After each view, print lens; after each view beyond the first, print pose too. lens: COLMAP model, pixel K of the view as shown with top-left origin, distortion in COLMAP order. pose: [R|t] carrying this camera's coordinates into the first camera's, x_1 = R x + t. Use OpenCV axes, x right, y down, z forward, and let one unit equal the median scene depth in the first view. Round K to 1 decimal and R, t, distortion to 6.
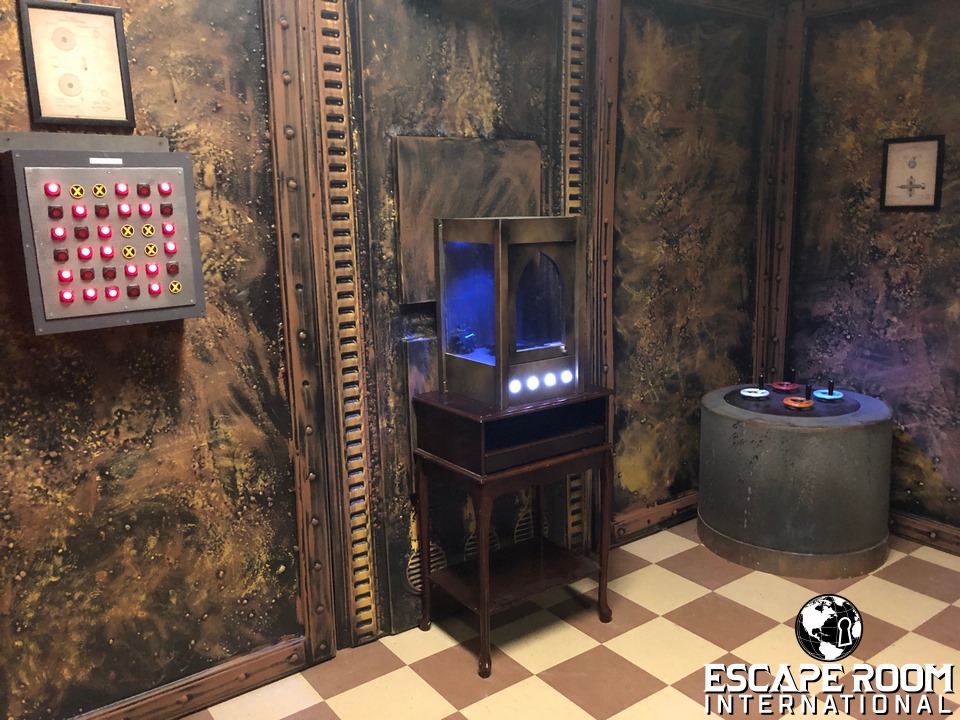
lens RADIAL K [[781.7, 0, 484.5], [0, 781.7, 351.9], [0, 0, 1]] dist [0.045232, -0.037422]
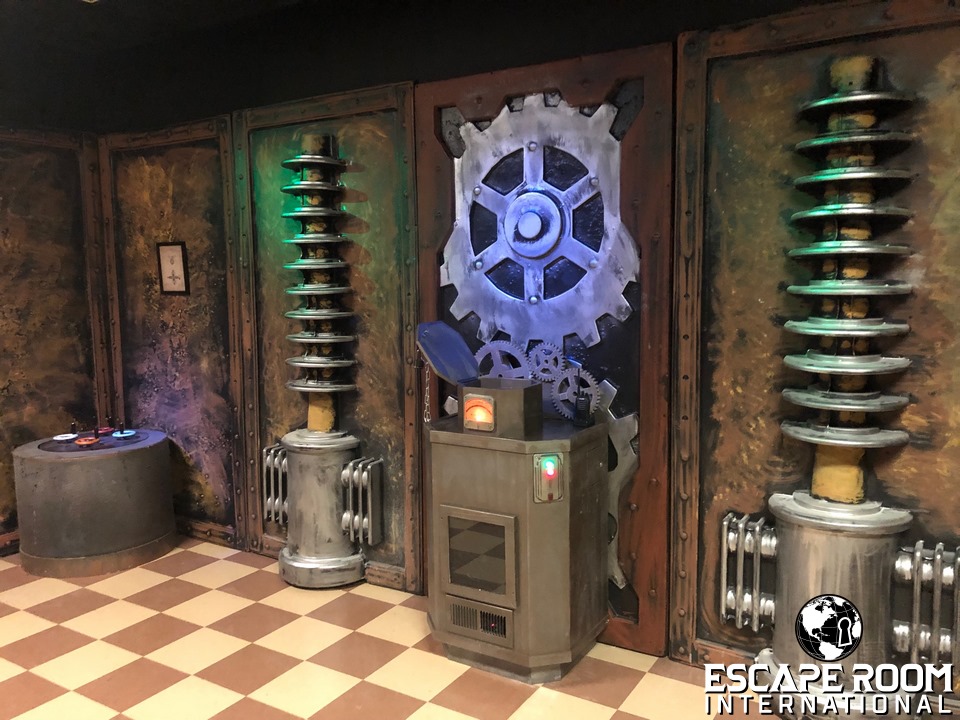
lens RADIAL K [[781.7, 0, 472.8], [0, 781.7, 352.6], [0, 0, 1]] dist [0.045232, -0.037422]
pose [[0.930567, -0.031237, 0.364786, 0.569337], [0.064789, 0.994679, -0.080100, 0.070019], [-0.360343, 0.098172, 0.927640, -0.485480]]
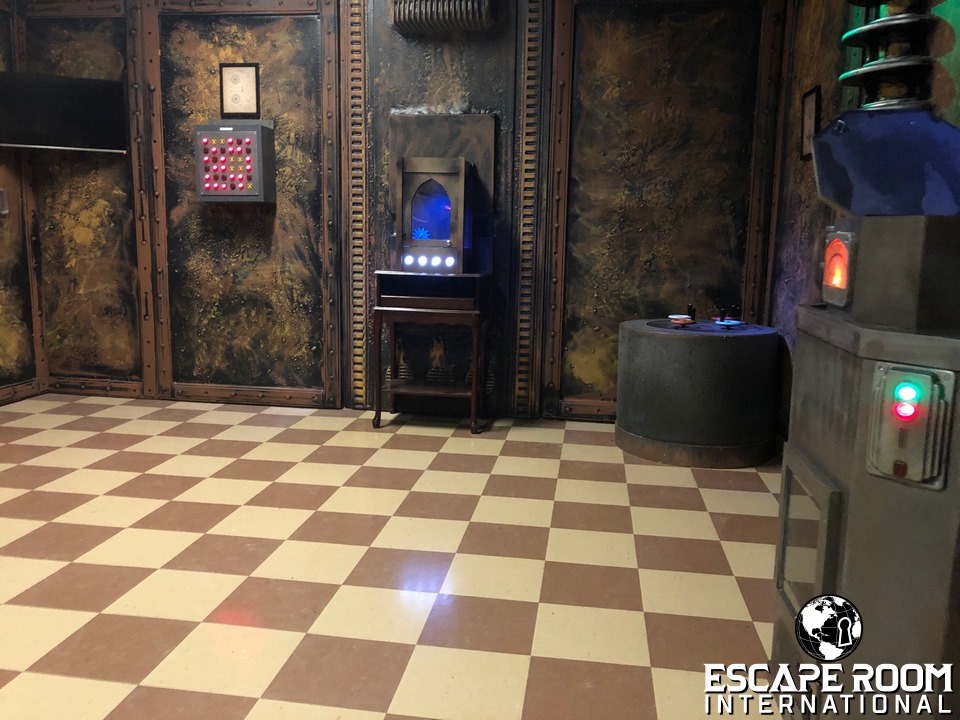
lens RADIAL K [[781.7, 0, 480.2], [0, 781.7, 350.2], [0, 0, 1]] dist [0.045232, -0.037422]
pose [[0.710180, 0.137010, -0.690560, 1.101345], [-0.164194, 0.986065, 0.026781, 0.137390], [0.684606, 0.094366, 0.722779, -0.068335]]
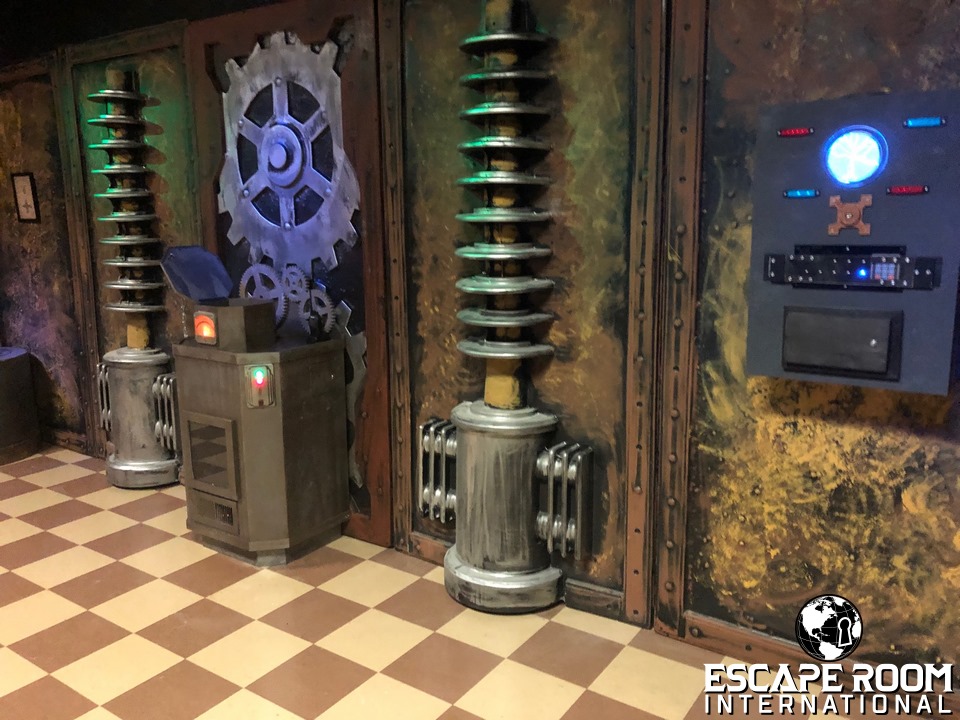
lens RADIAL K [[781.7, 0, 466.8], [0, 781.7, 345.0], [0, 0, 1]] dist [0.045232, -0.037422]
pose [[0.948841, -0.050949, 0.311616, 0.926604], [0.056050, 0.998400, -0.007429, 0.117838], [-0.310739, 0.024515, 0.950179, -0.718308]]
